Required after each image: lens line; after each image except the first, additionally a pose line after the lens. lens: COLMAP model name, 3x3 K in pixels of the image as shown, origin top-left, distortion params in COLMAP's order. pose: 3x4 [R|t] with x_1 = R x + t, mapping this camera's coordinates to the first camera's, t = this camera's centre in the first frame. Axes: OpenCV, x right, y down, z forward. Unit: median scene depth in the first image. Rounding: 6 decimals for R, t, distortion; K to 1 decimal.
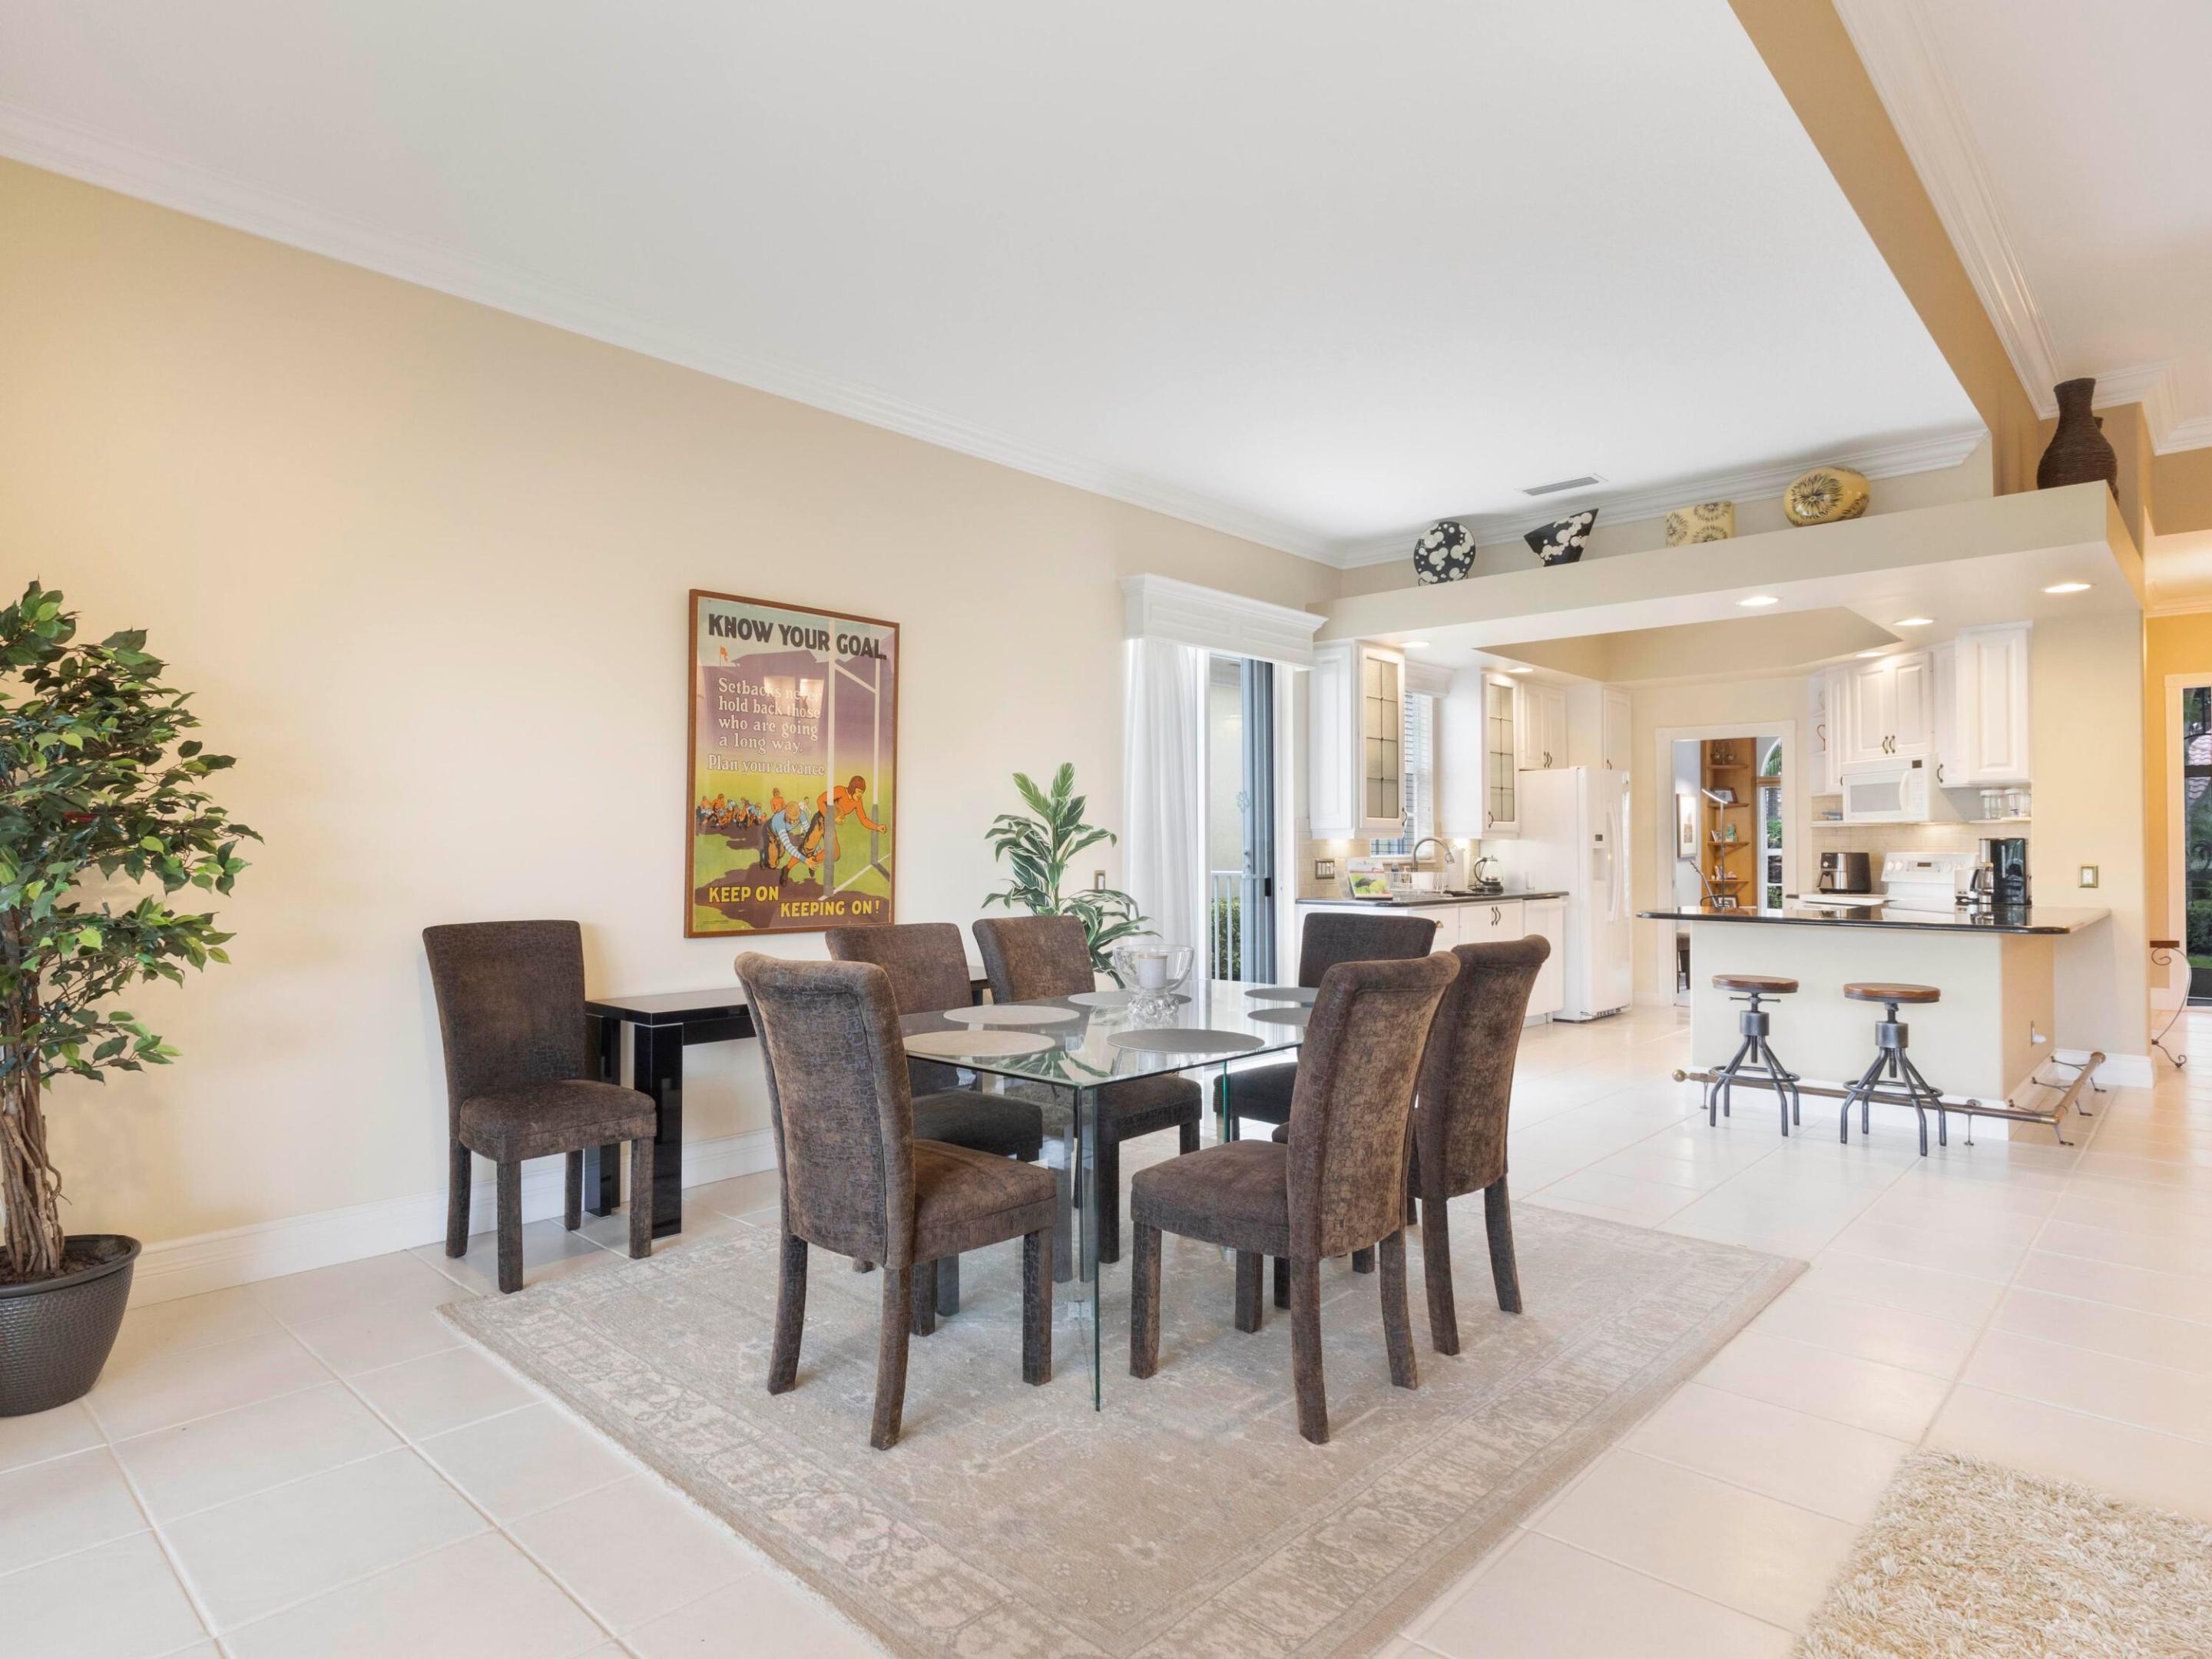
lens RADIAL K [[1238.5, 0, 985.6], [0, 1238.5, 825.2], [0, 0, 1]] dist [0.000316, -0.000472]
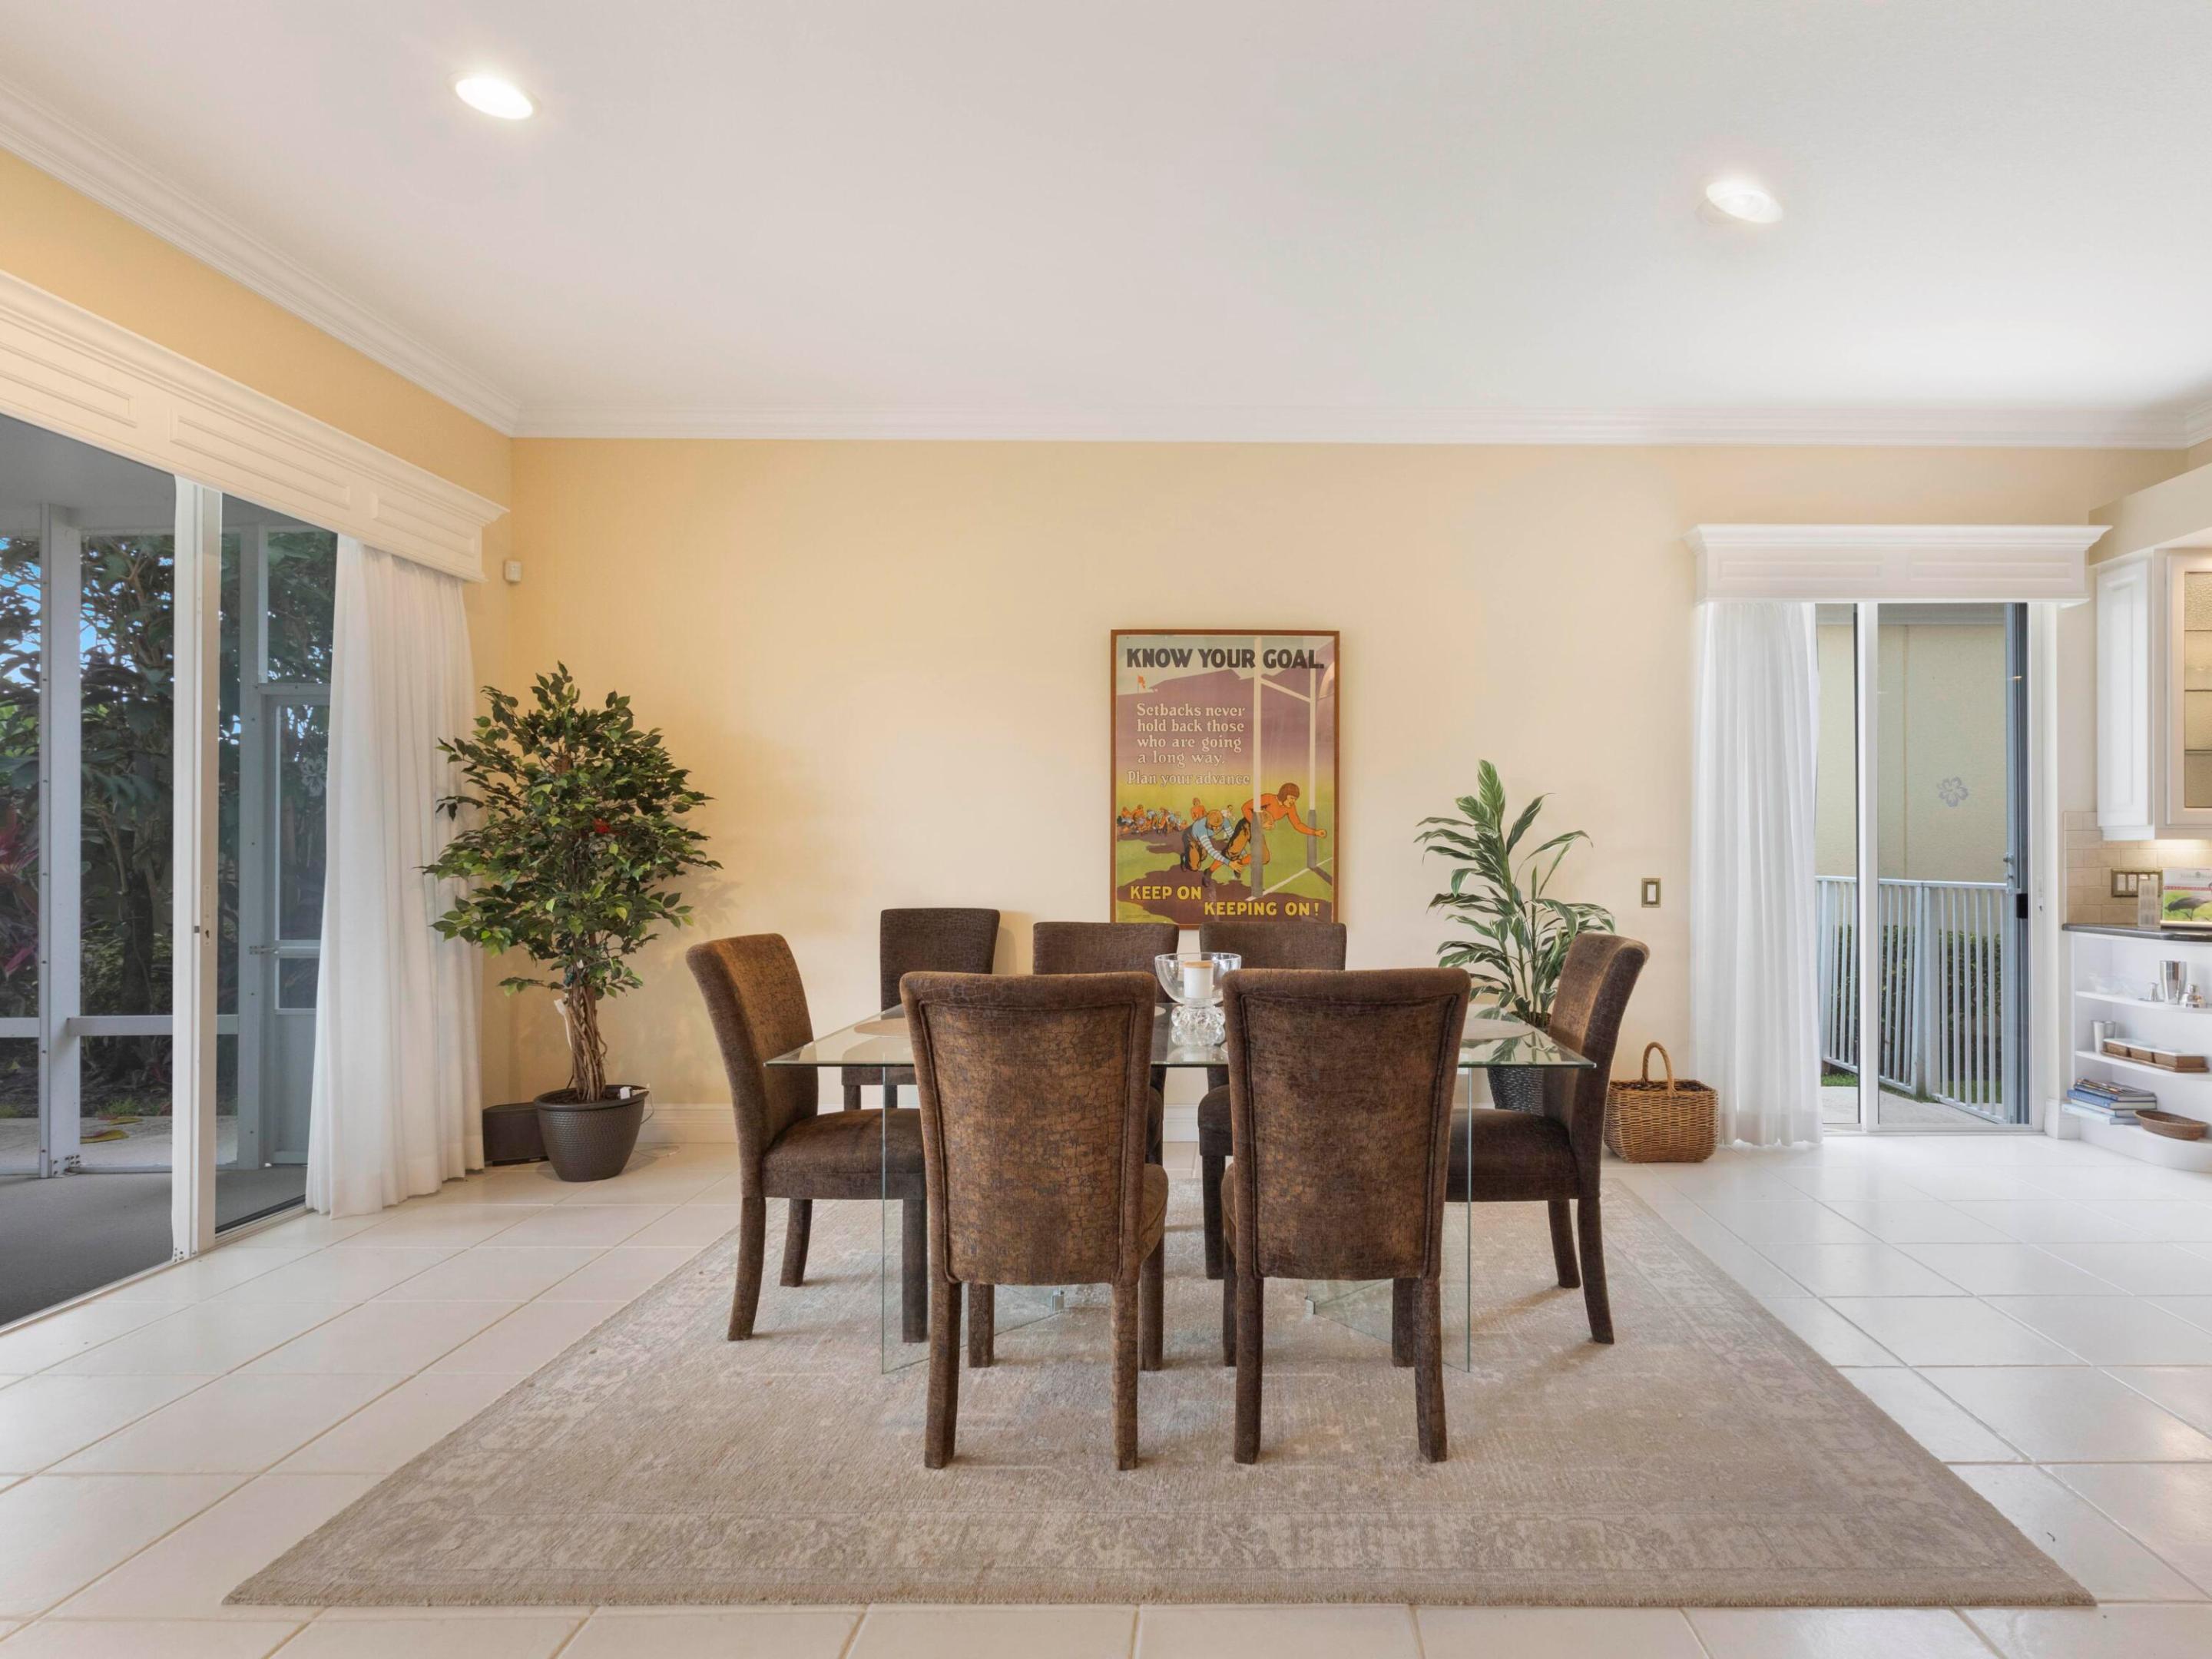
lens RADIAL K [[1116.8, 0, 1109.1], [0, 1116.8, 843.1], [0, 0, 1]] dist [-0.000489, 0.000186]
pose [[0.722241, -0.004555, -0.691626, 0.433087], [0.011444, 0.999920, 0.005365, 0.003929], [0.691546, -0.011790, 0.722236, 0.209975]]
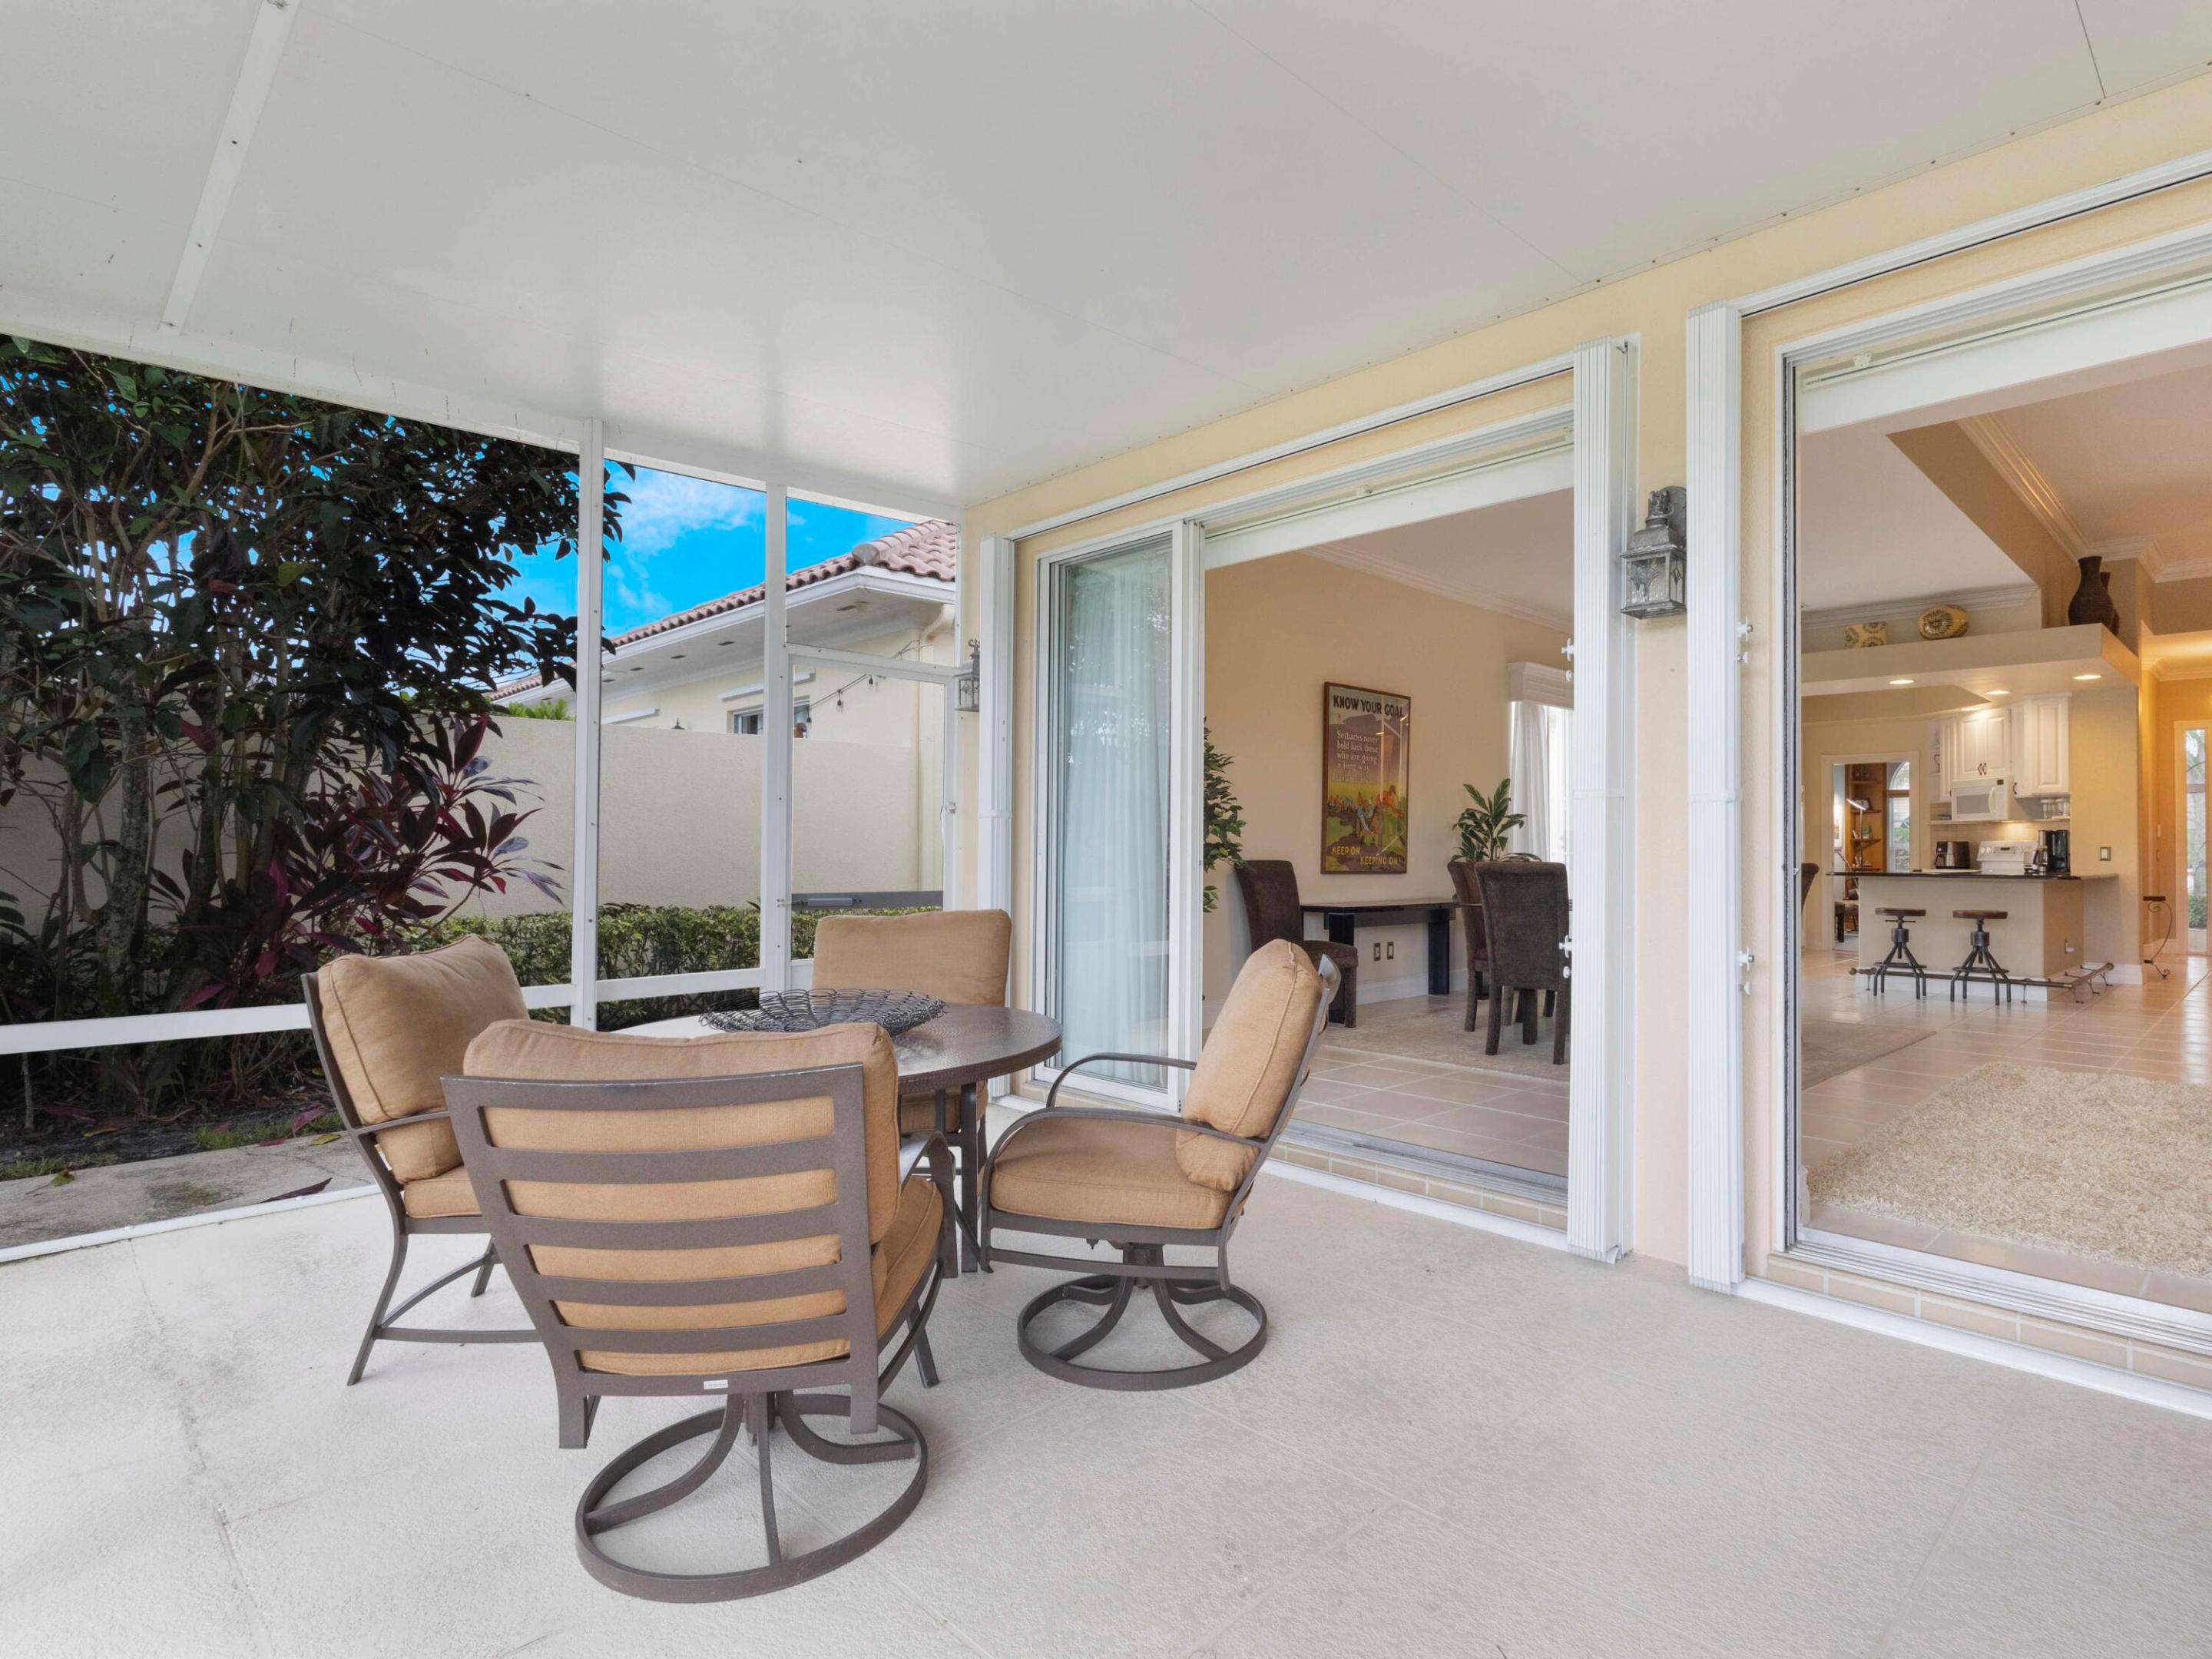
lens RADIAL K [[1180.6, 0, 1152.8], [0, 1180.6, 830.7], [0, 0, 1]] dist [-0.000167, 0.000525]
pose [[0.999900, 0.006448, 0.012585, -0.455468], [-0.006430, 0.999978, -0.001479, 0.028483], [-0.012594, 0.001398, 0.999920, -0.648993]]
